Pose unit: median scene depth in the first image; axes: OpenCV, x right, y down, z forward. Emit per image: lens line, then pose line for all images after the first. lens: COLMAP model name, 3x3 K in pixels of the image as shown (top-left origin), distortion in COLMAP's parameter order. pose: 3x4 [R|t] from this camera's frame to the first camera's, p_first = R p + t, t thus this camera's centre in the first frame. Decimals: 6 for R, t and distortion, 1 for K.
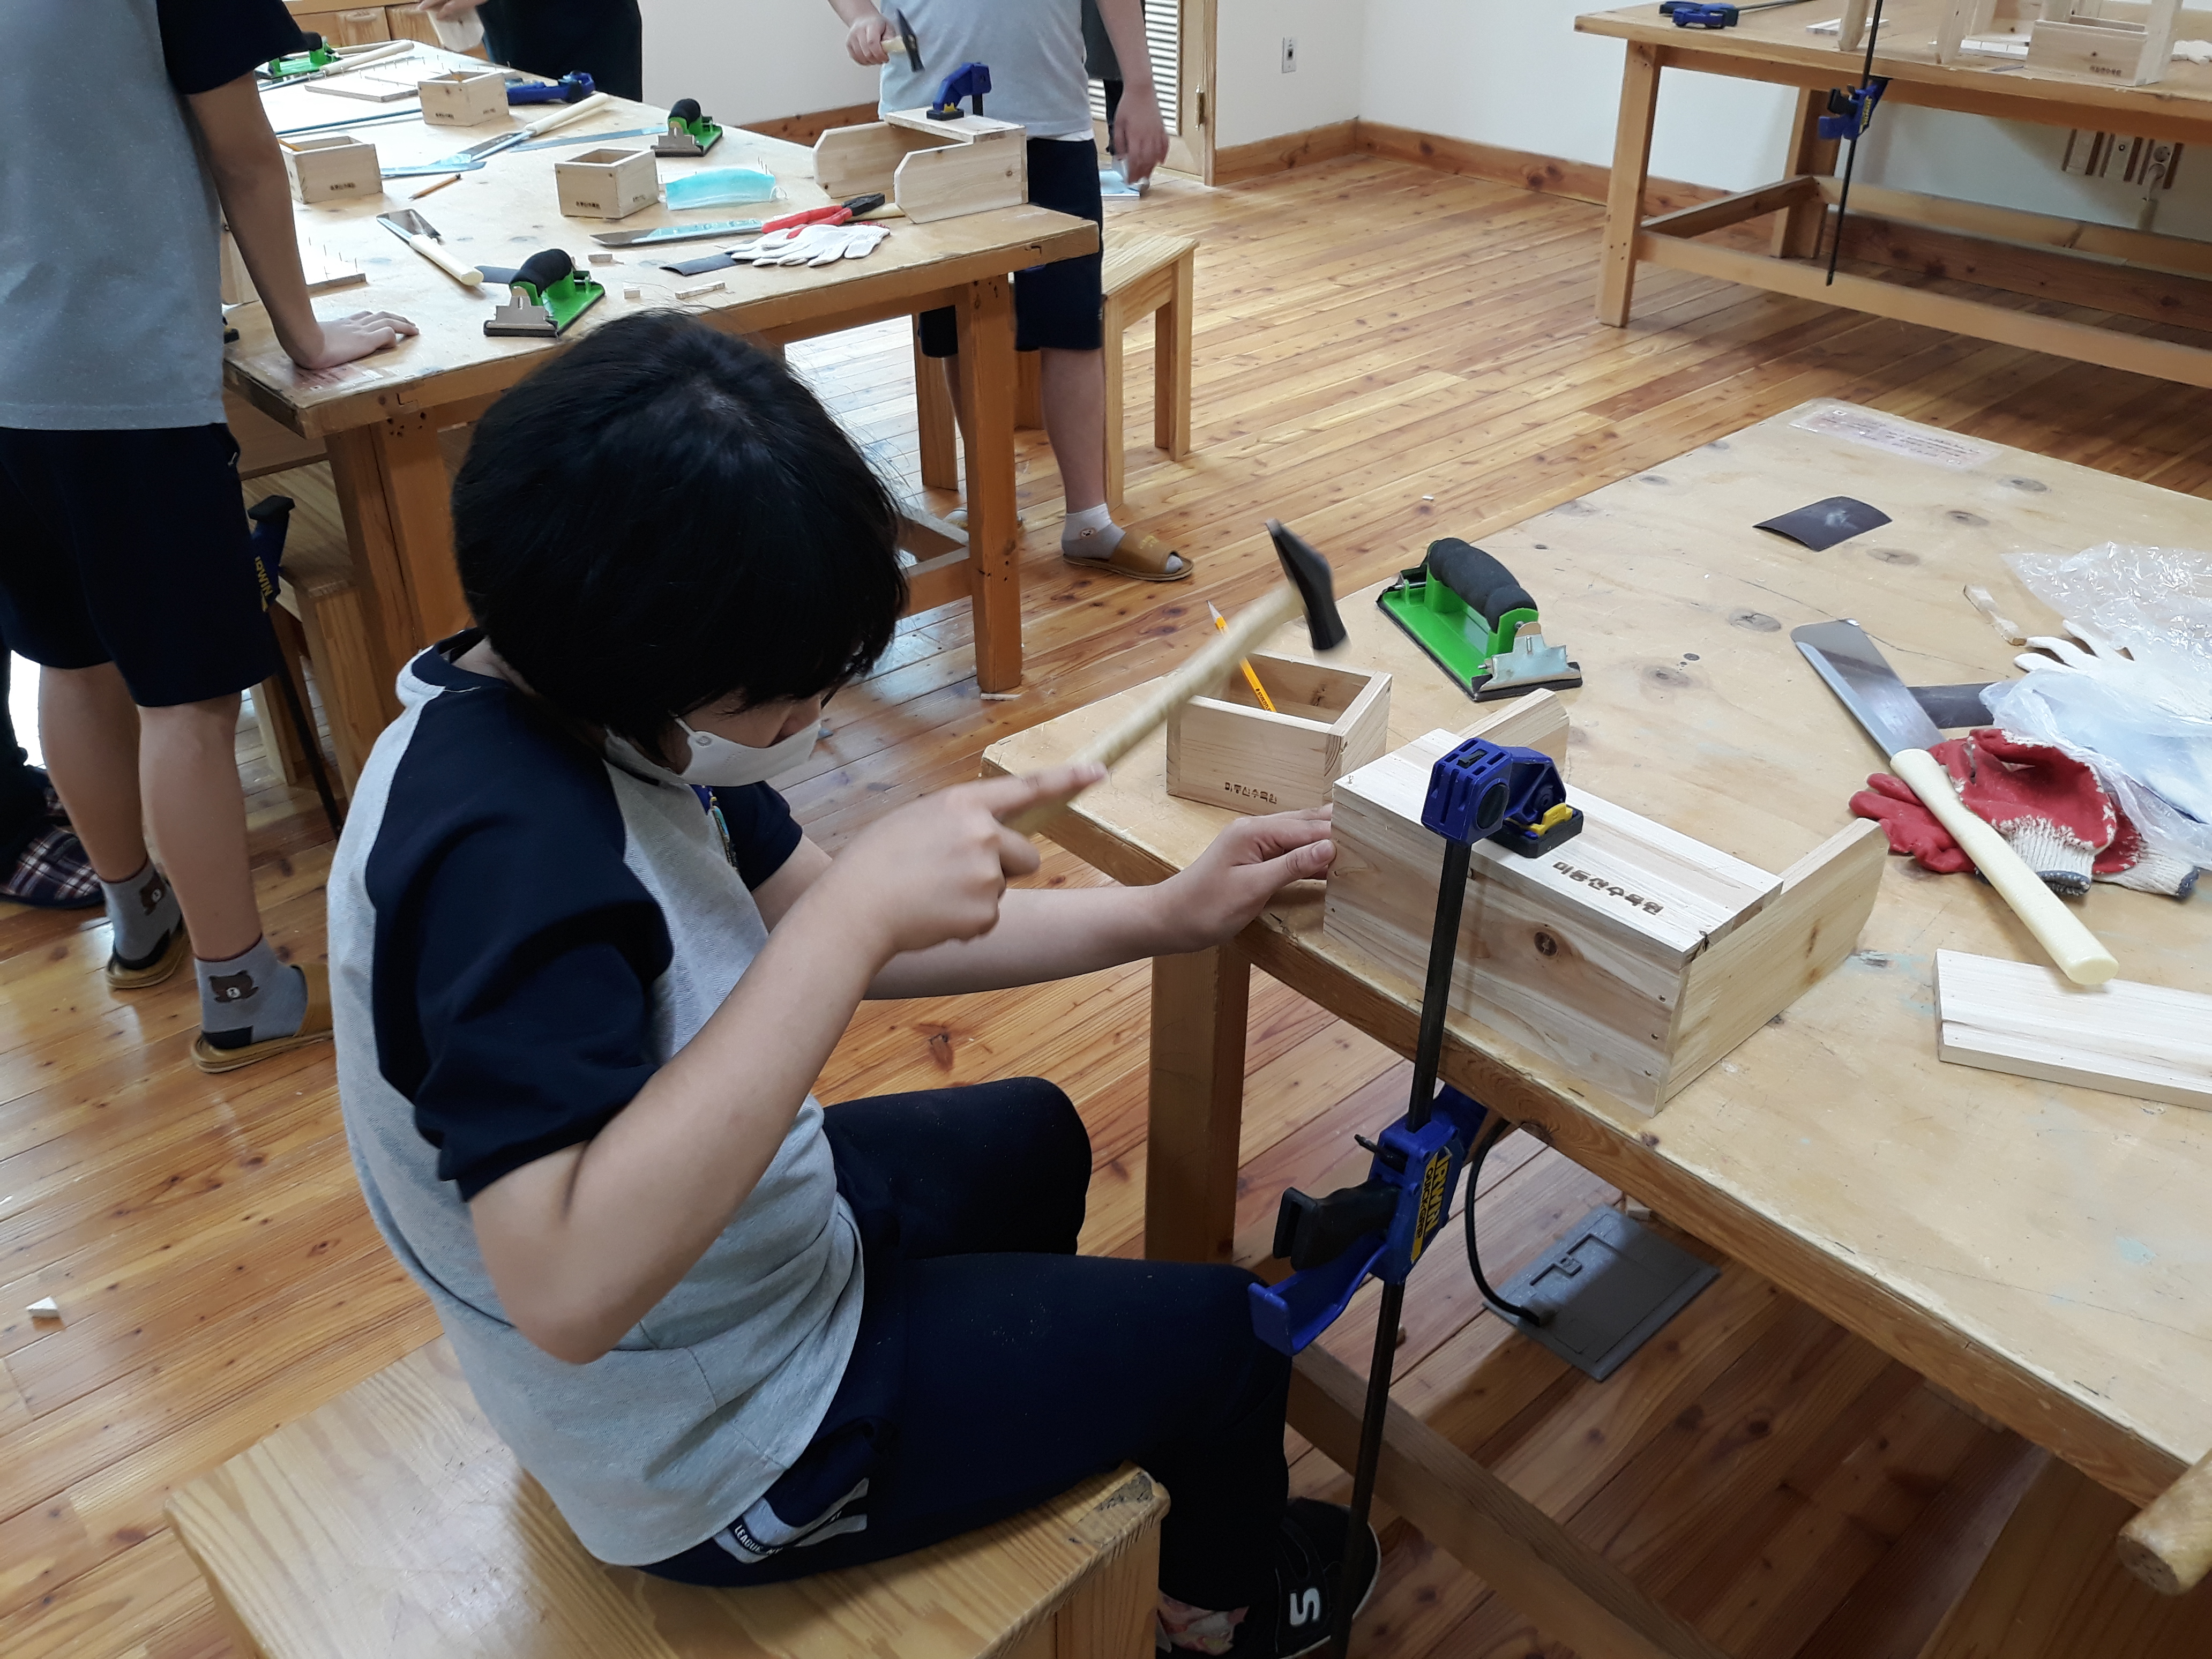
lens RADIAL K [[1858.7, 0, 1106.0], [0, 1858.7, 829.5], [0, 0, 1]] dist [0.006043, -0.099006]
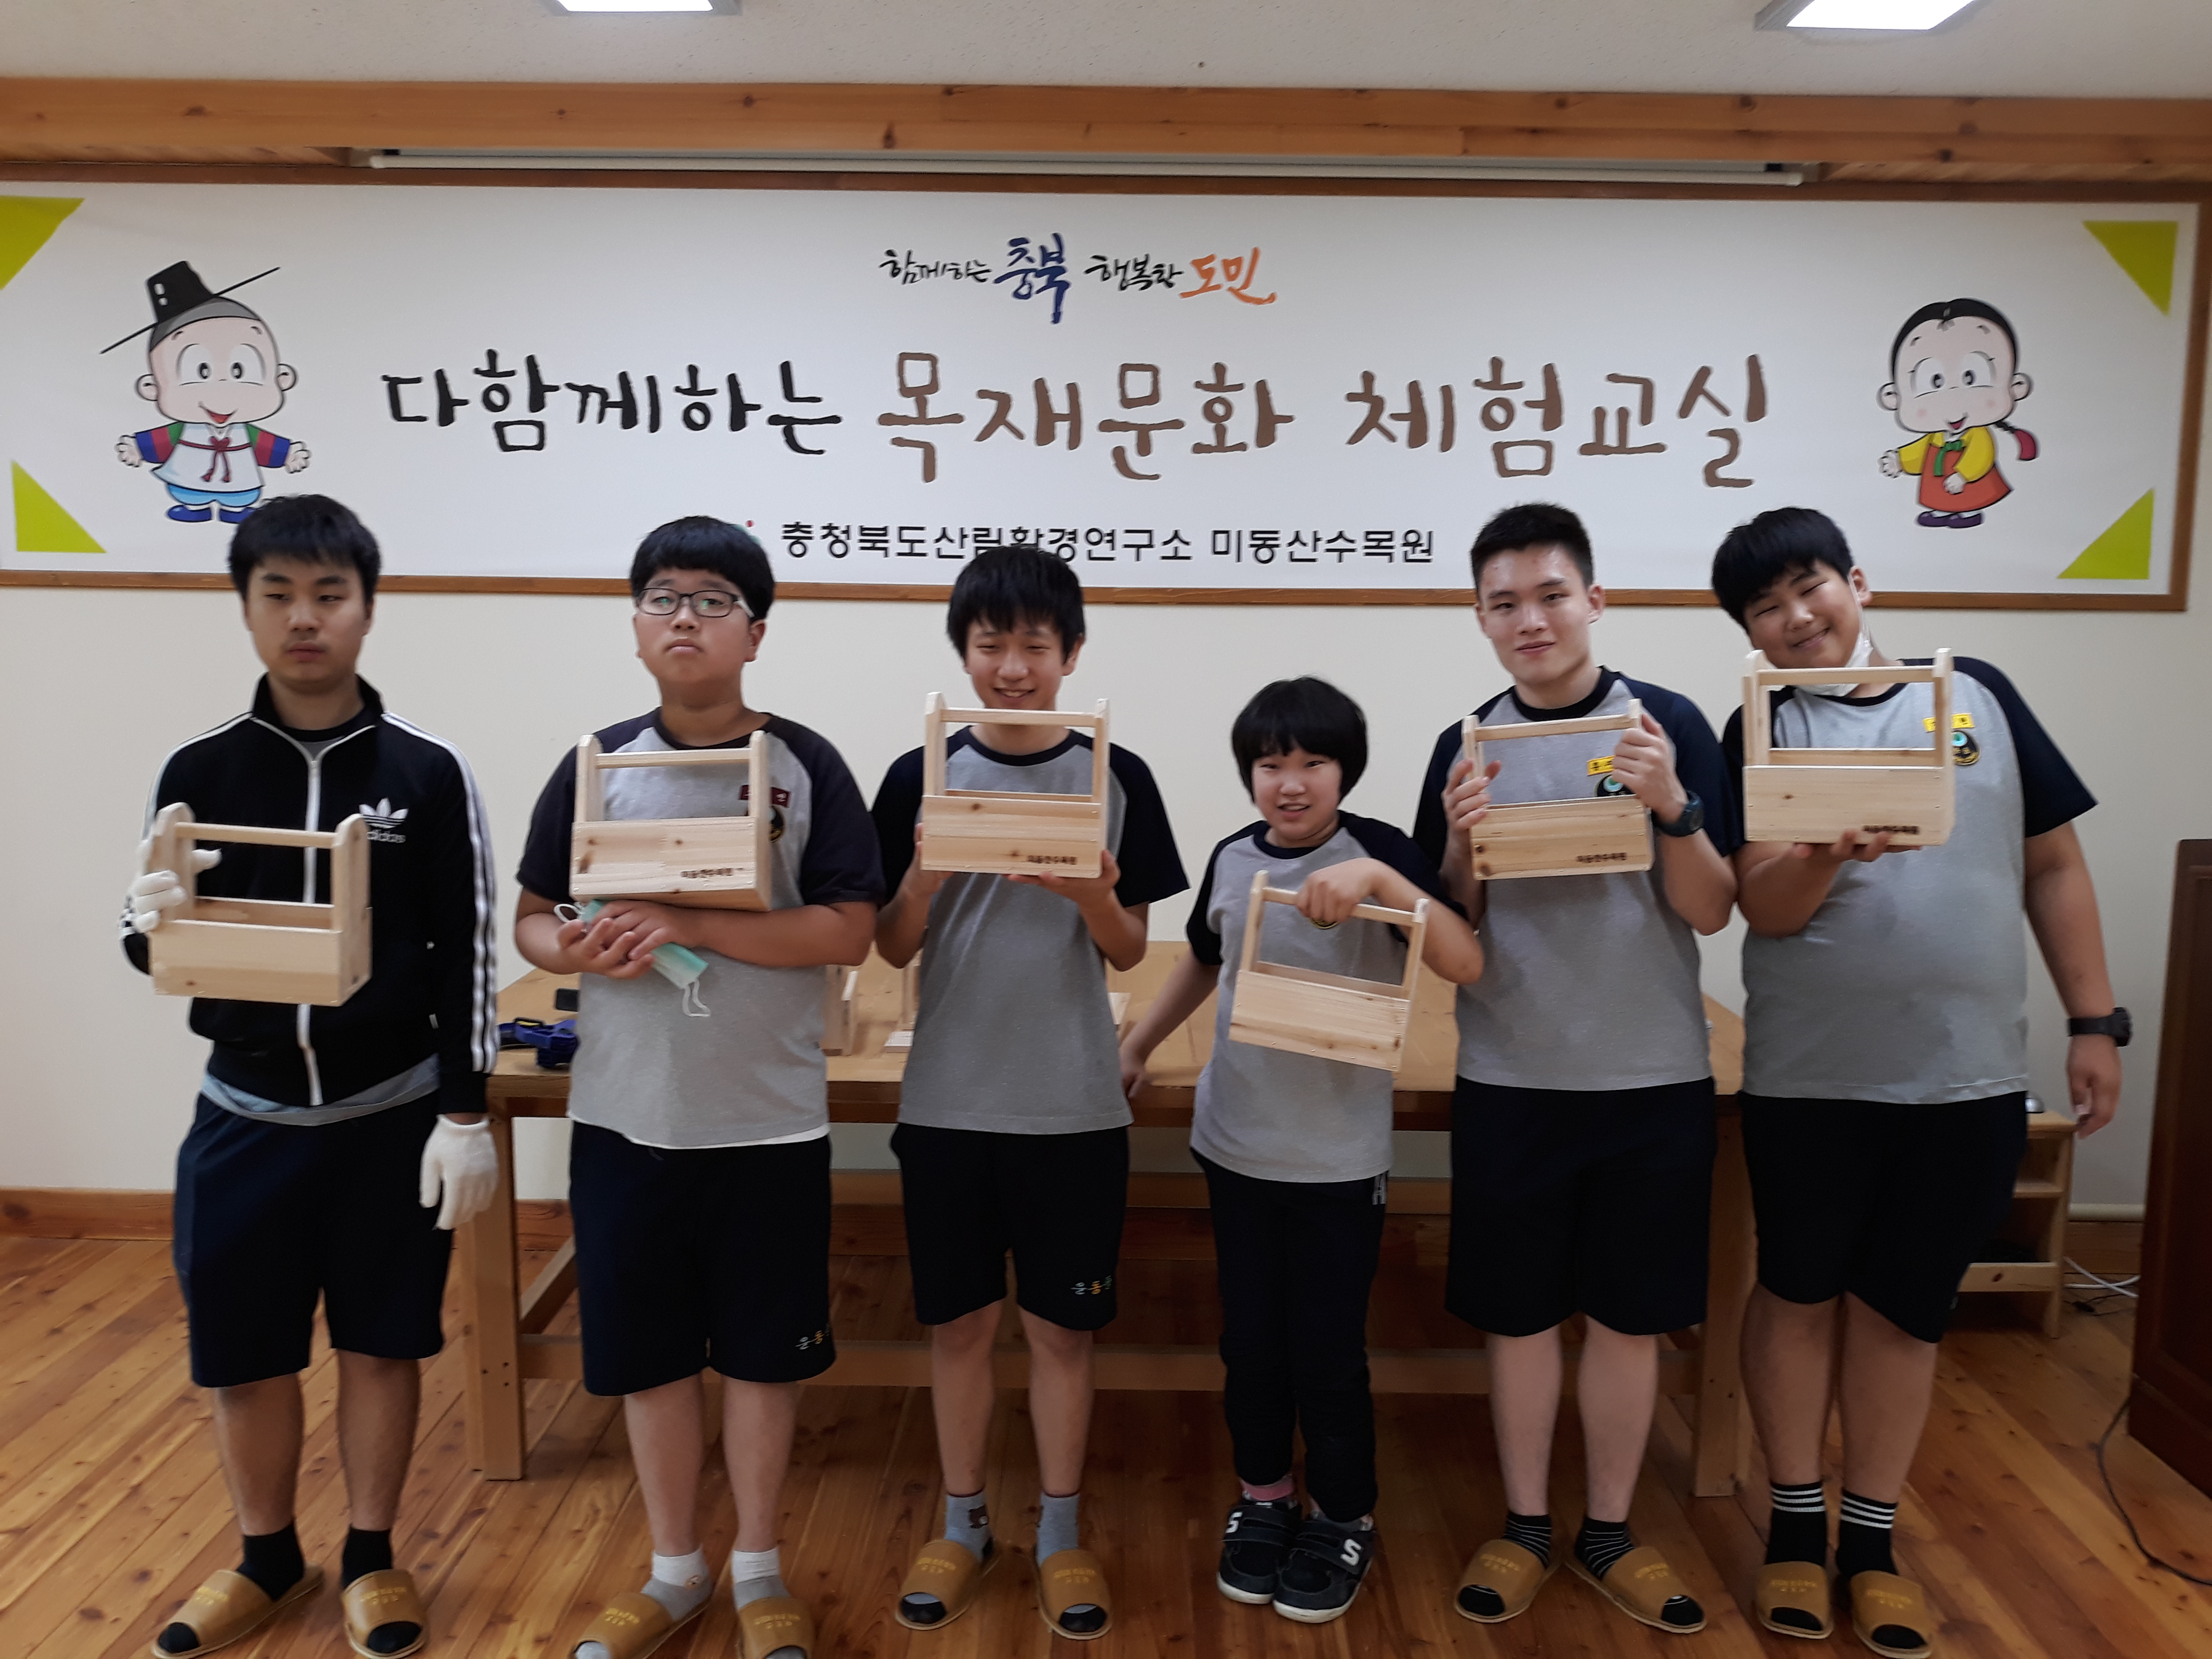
lens RADIAL K [[1853.7, 0, 1122.6], [0, 1853.7, 809.0], [0, 0, 1]] dist [-0.003580, -0.012011]
pose [[0.683165, -0.086073, 0.725174, -0.037369], [0.375099, 0.893380, -0.247332, -0.233834], [-0.626568, 0.440980, 0.642611, 0.320430]]
